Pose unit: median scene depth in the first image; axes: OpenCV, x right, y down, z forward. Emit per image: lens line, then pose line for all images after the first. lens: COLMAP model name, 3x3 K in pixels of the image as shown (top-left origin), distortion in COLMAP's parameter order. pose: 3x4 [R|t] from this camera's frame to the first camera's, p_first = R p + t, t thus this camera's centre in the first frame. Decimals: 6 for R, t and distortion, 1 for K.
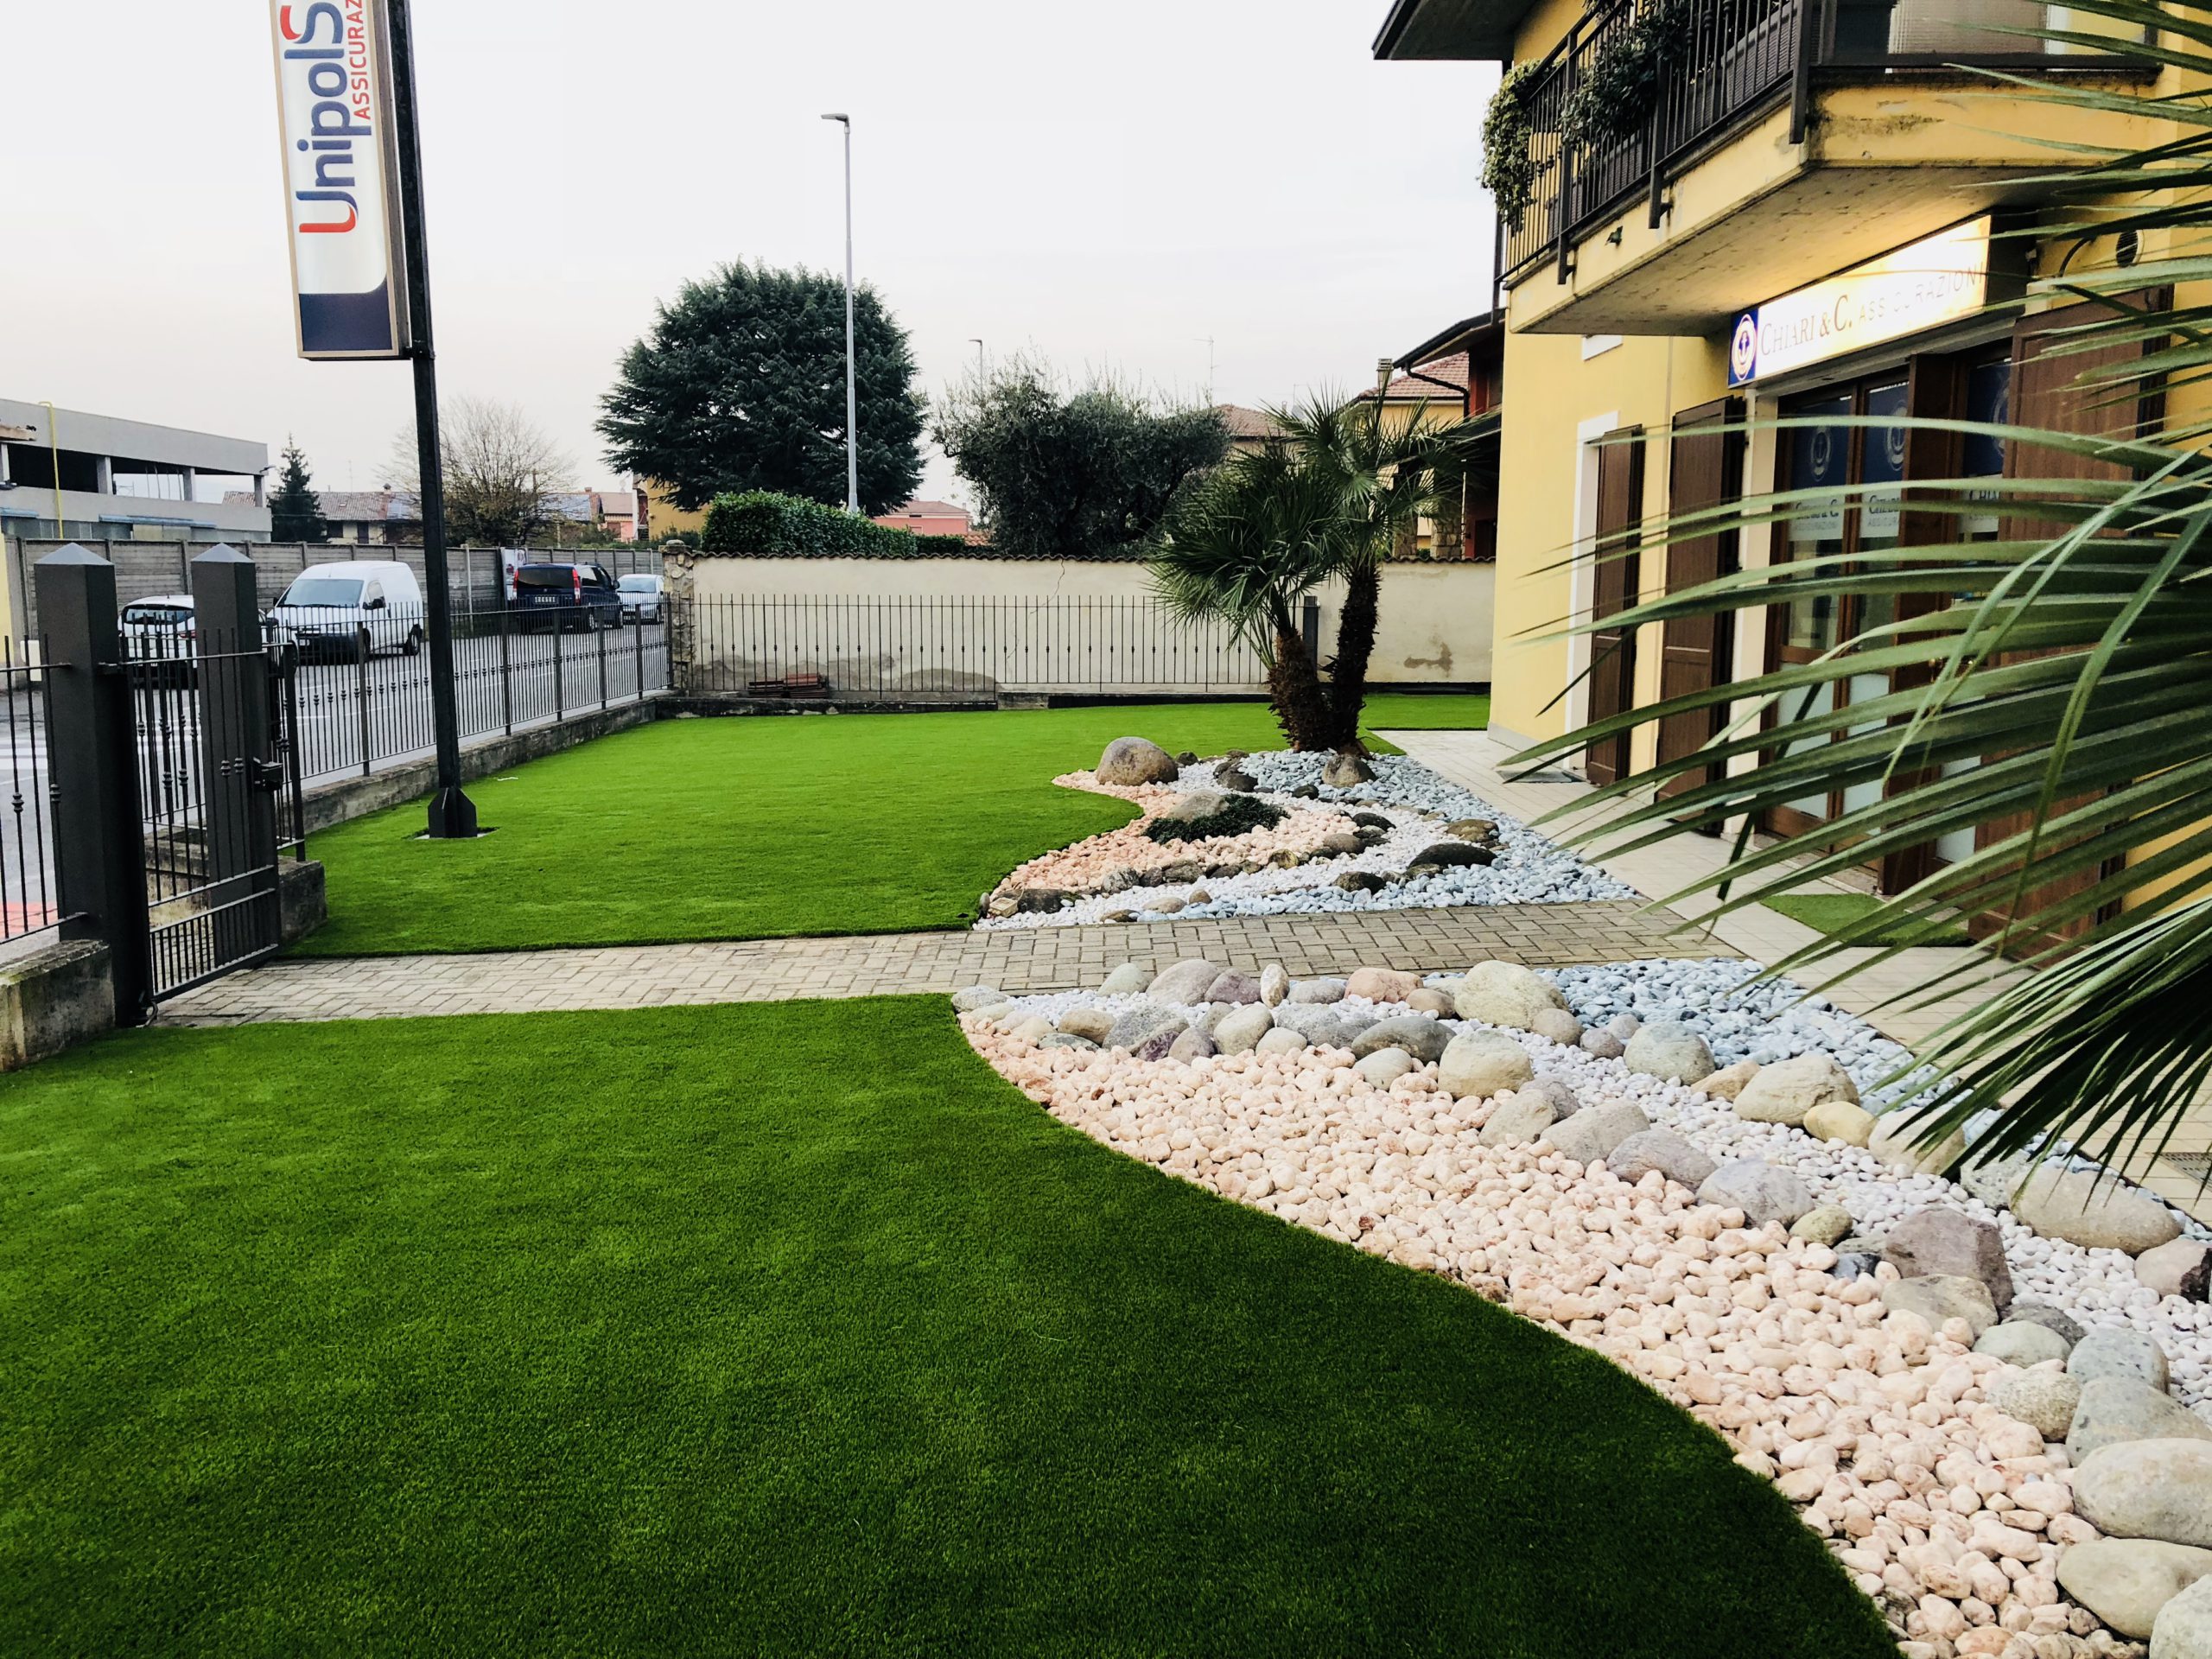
lens RADIAL K [[1795.0, 0, 1095.2], [0, 1795.0, 832.1], [0, 0, 1]] dist [0.023613, 0.000609]
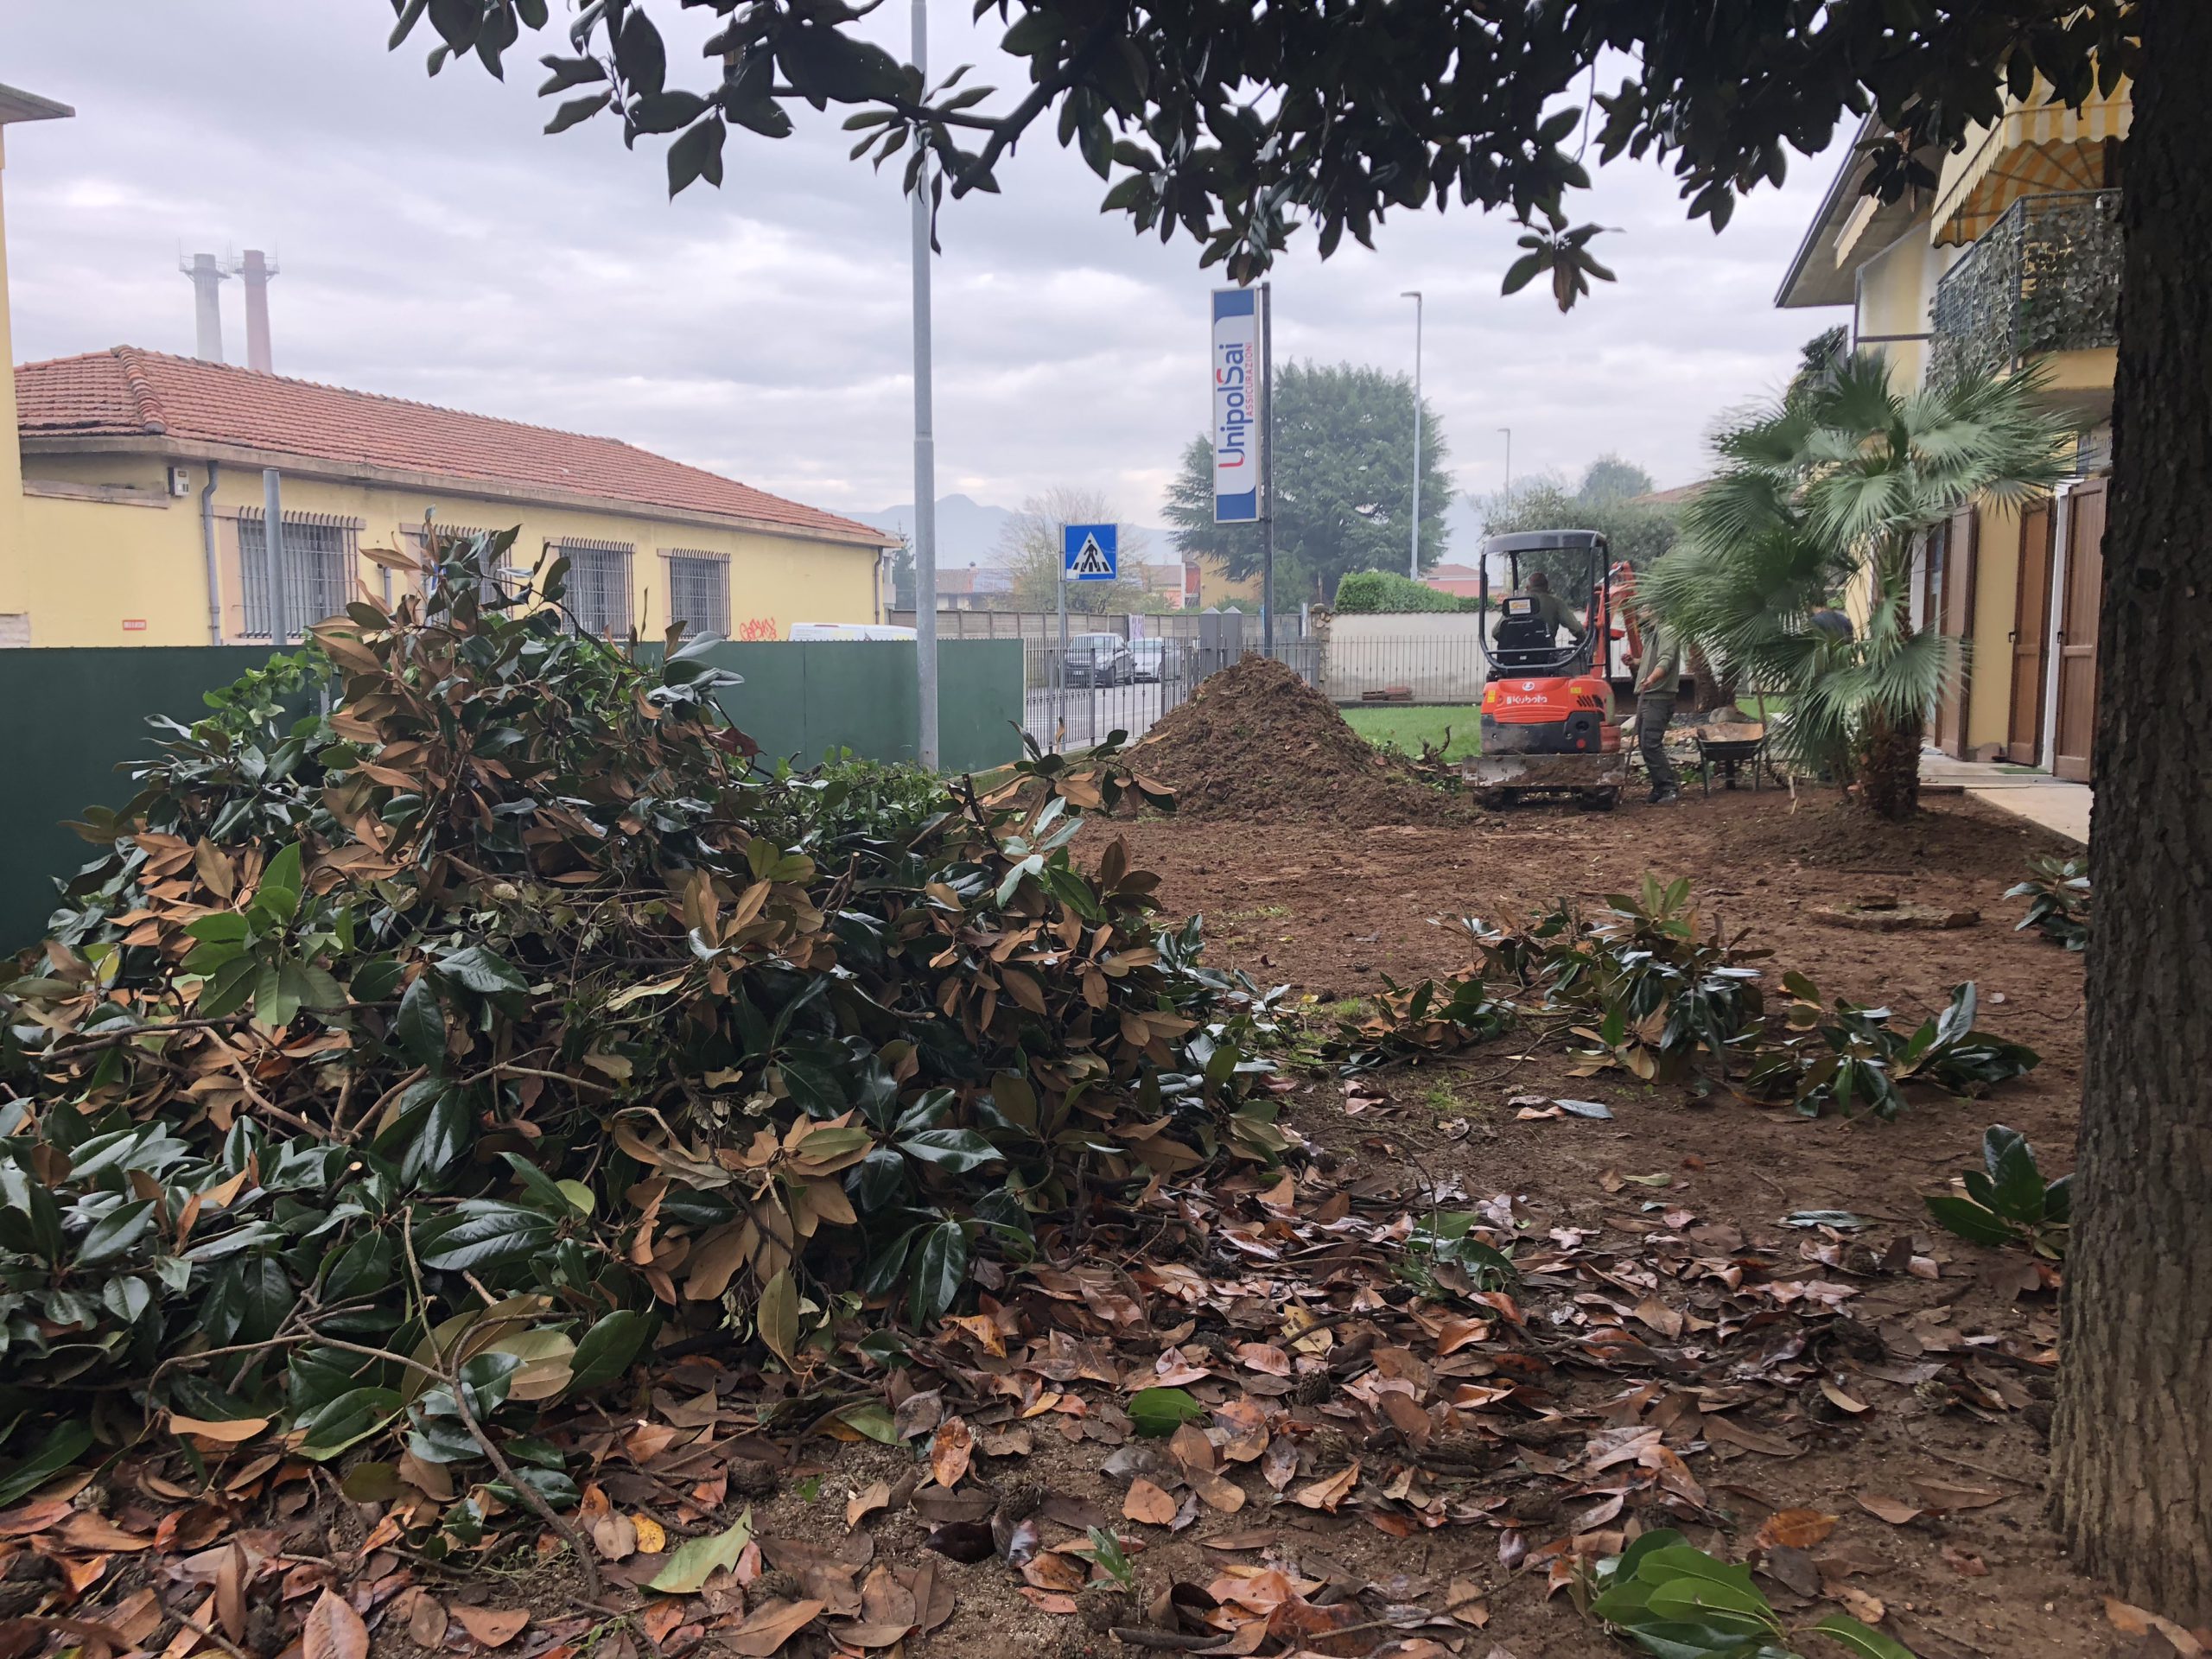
lens RADIAL K [[1776.8, 0, 1088.5], [0, 1776.8, 834.8], [0, 0, 1]] dist [0.122962, -0.294983]
pose [[0.960005, 0.020839, -0.279208, 0.013748], [-0.030122, 0.999126, -0.028998, 0.085791], [0.278359, 0.036248, 0.959793, -0.516182]]
